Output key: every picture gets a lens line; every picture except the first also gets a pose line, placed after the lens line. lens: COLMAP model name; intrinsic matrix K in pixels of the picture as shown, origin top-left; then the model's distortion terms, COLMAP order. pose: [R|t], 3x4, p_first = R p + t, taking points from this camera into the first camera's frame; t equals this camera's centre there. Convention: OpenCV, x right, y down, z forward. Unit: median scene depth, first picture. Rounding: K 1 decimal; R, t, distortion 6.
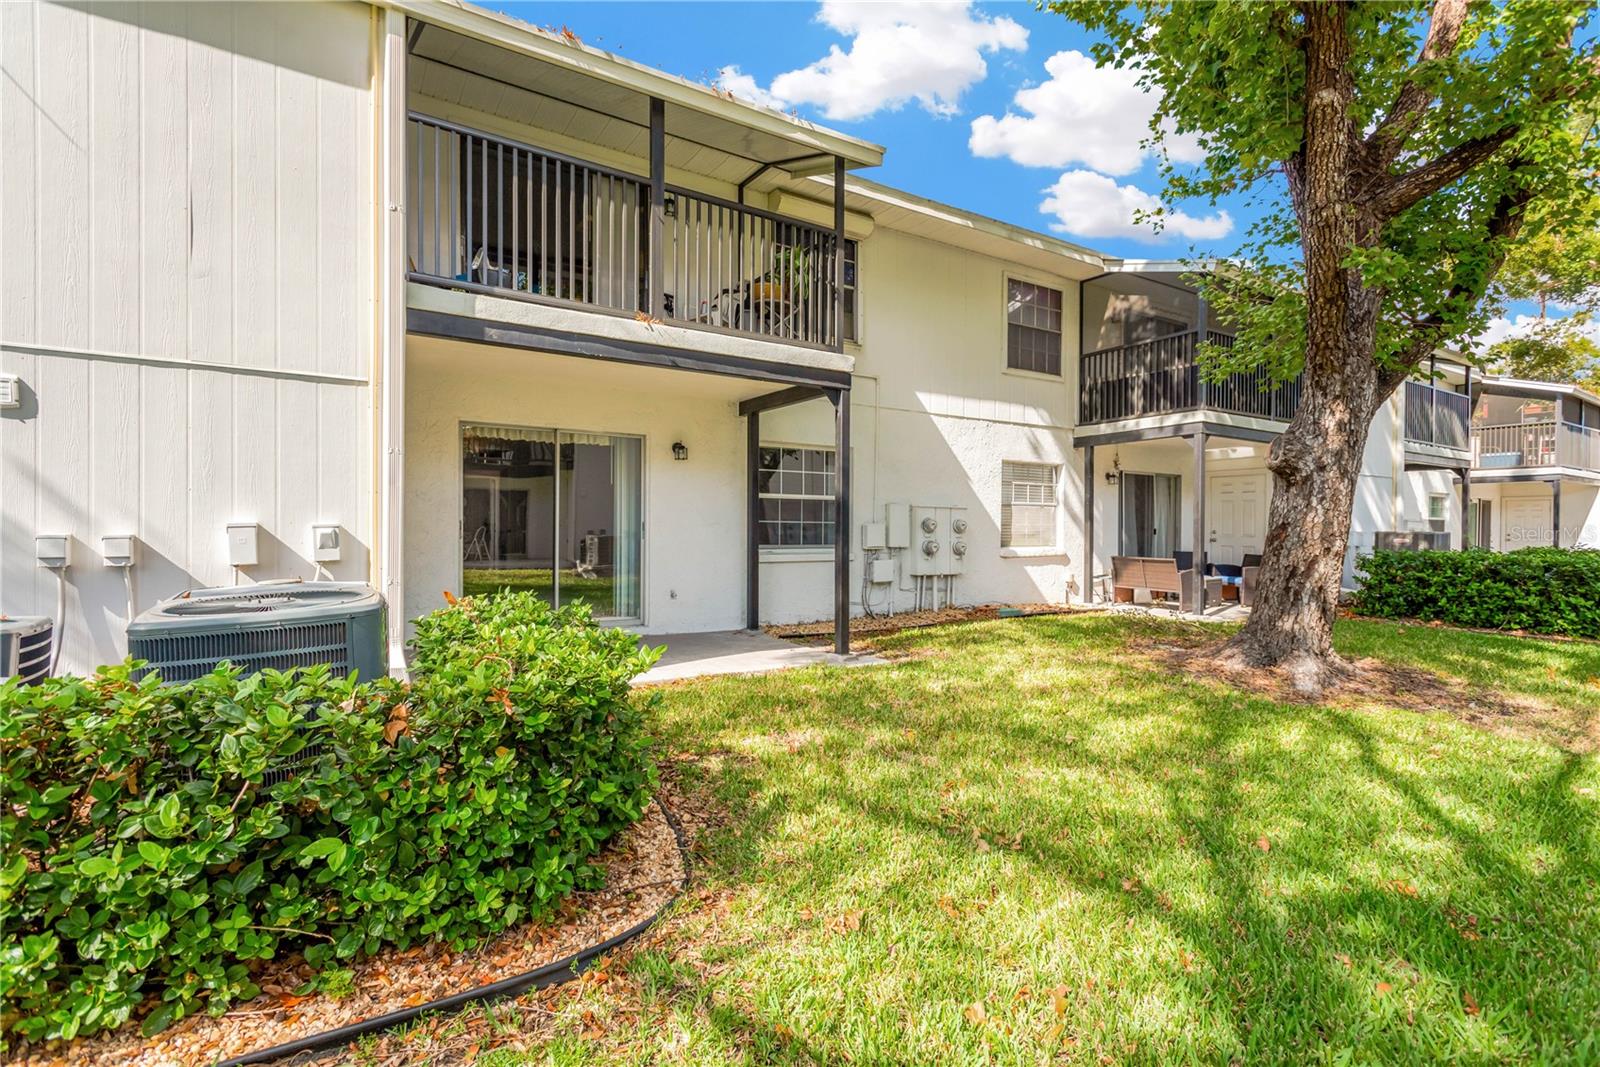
lens RADIAL K [[752.7, 0, 787.5], [0, 752.7, 533.0], [0, 0, 1]] dist [0.007132, 0.000313]
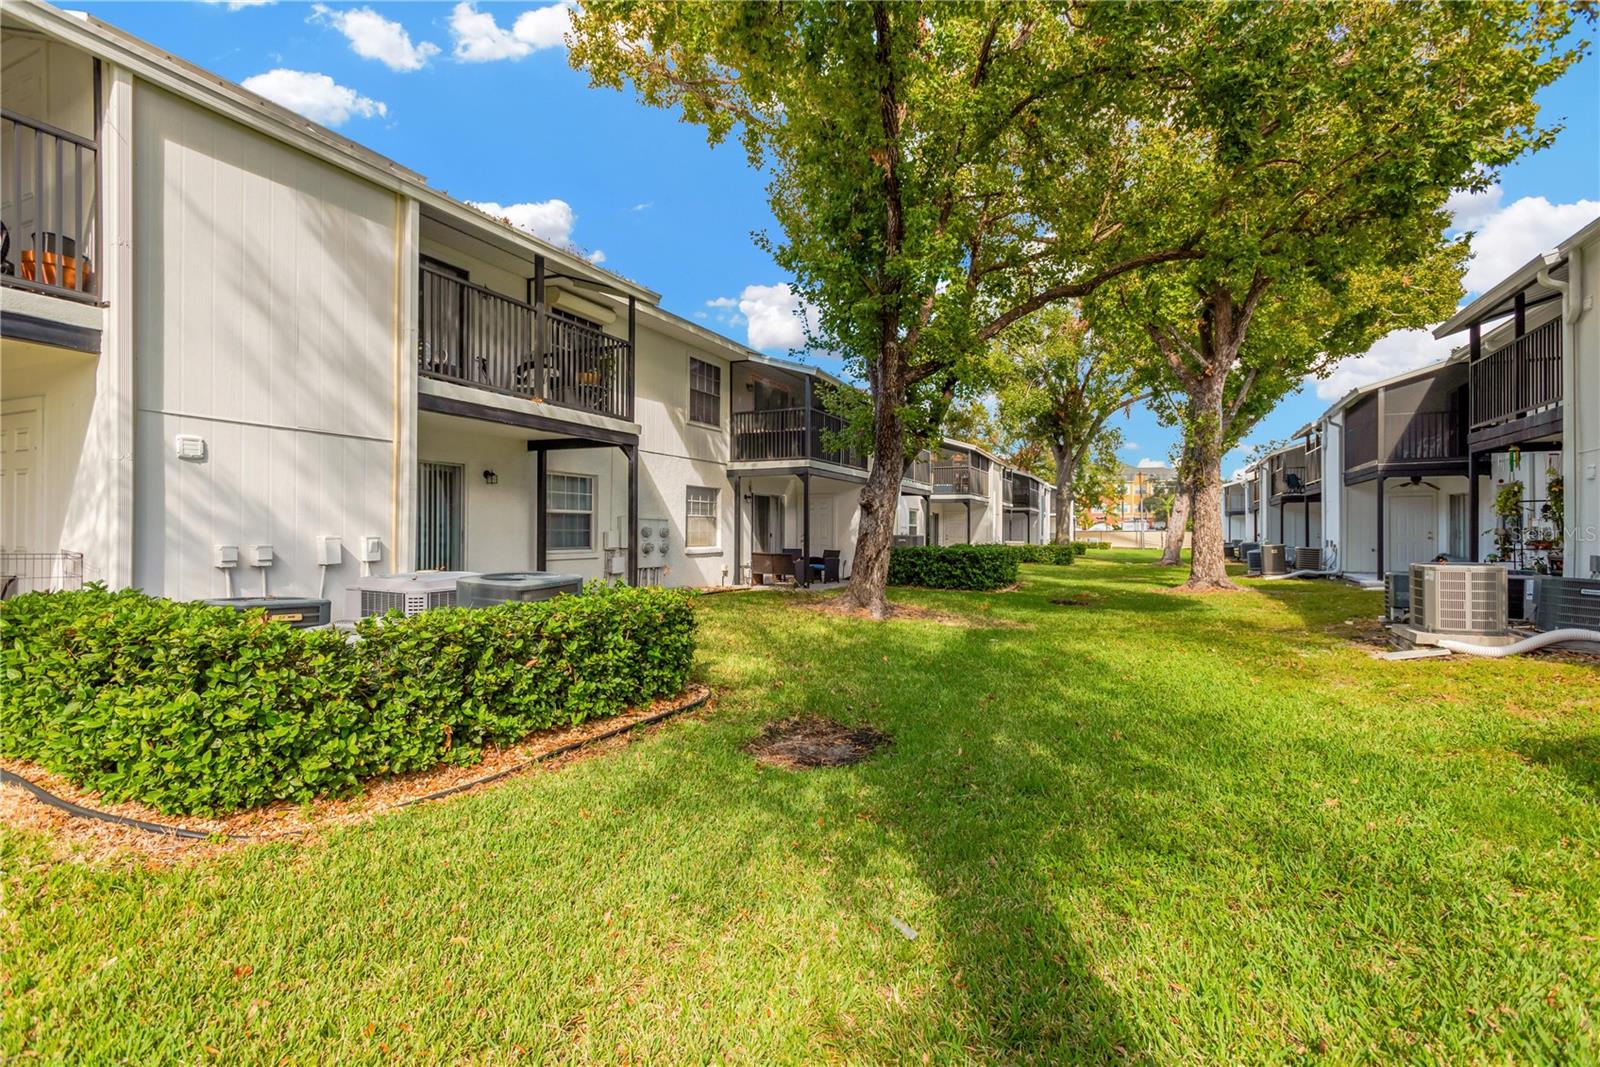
lens RADIAL K [[752.7, 0, 796.9], [0, 752.7, 532.5], [0, 0, 1]] dist [0.007132, 0.000313]
pose [[0.844355, -0.001865, 0.535781, -0.322041], [0.002781, 0.999996, -0.000901, -0.007223], [-0.535777, 0.002251, 0.844357, -0.327640]]
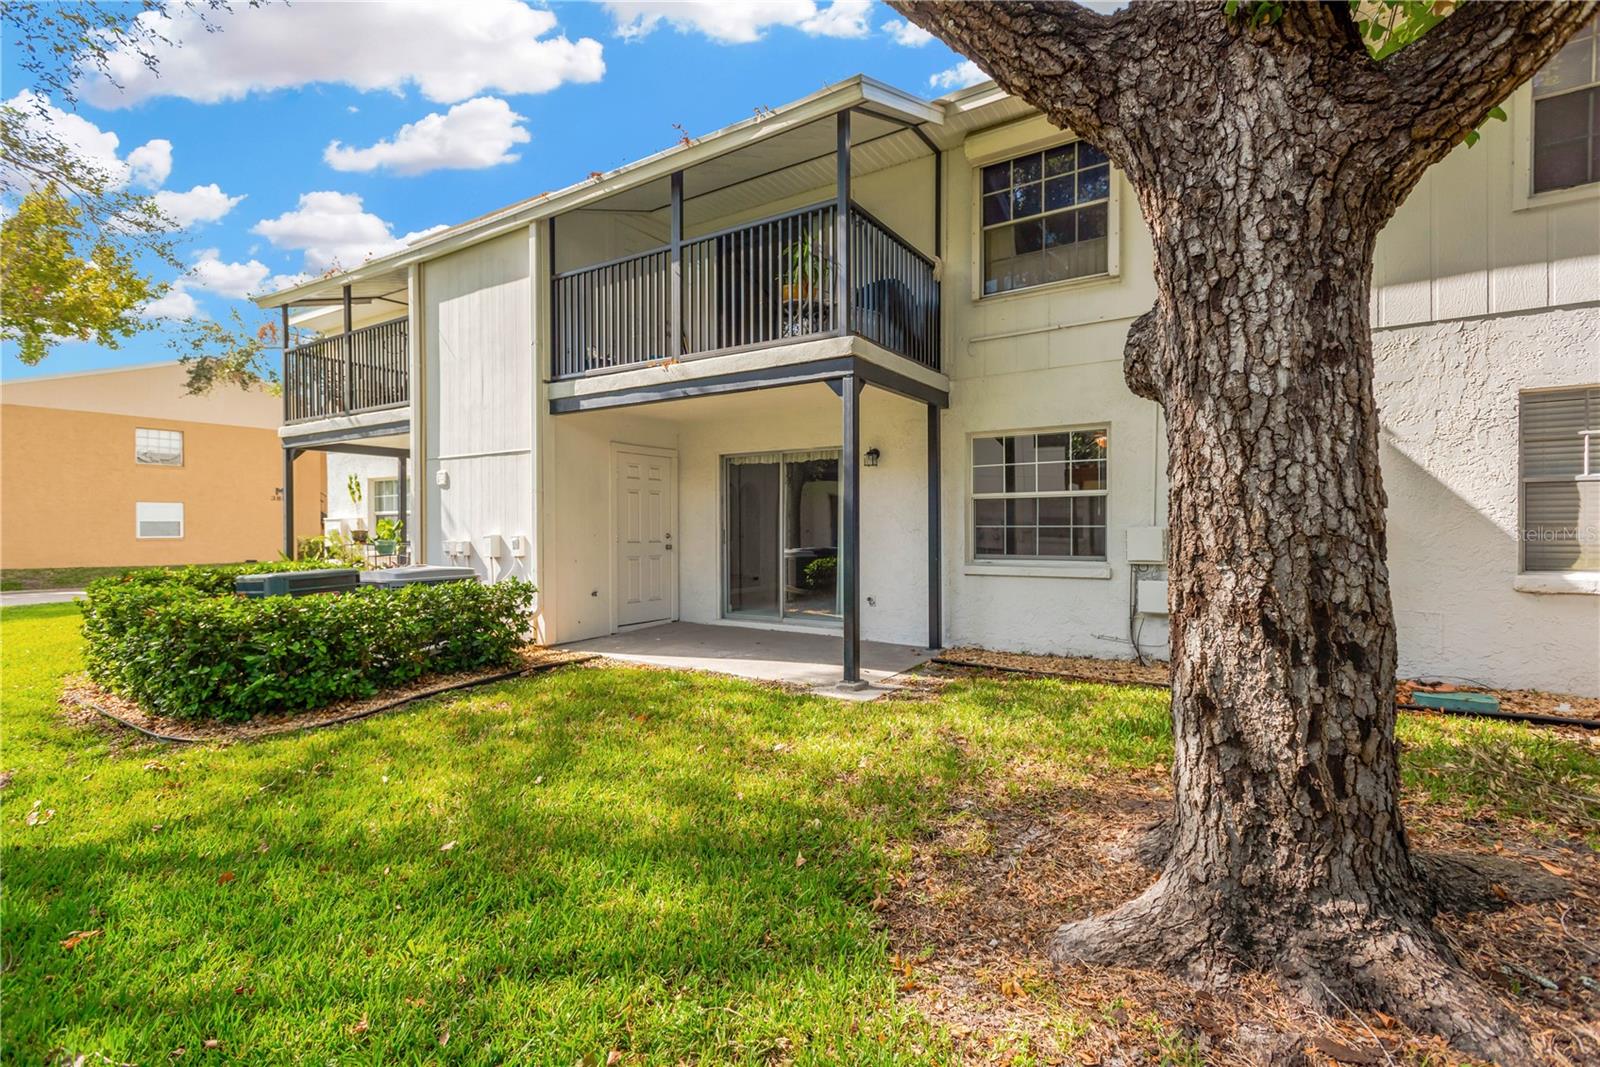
lens RADIAL K [[752.7, 0, 793.1], [0, 752.7, 538.8], [0, 0, 1]] dist [0.007132, 0.000313]
pose [[0.410665, 0.003678, -0.911779, 0.577764], [-0.000003, 0.999992, 0.004032, -0.004744], [0.911786, -0.001653, 0.410661, 0.401909]]
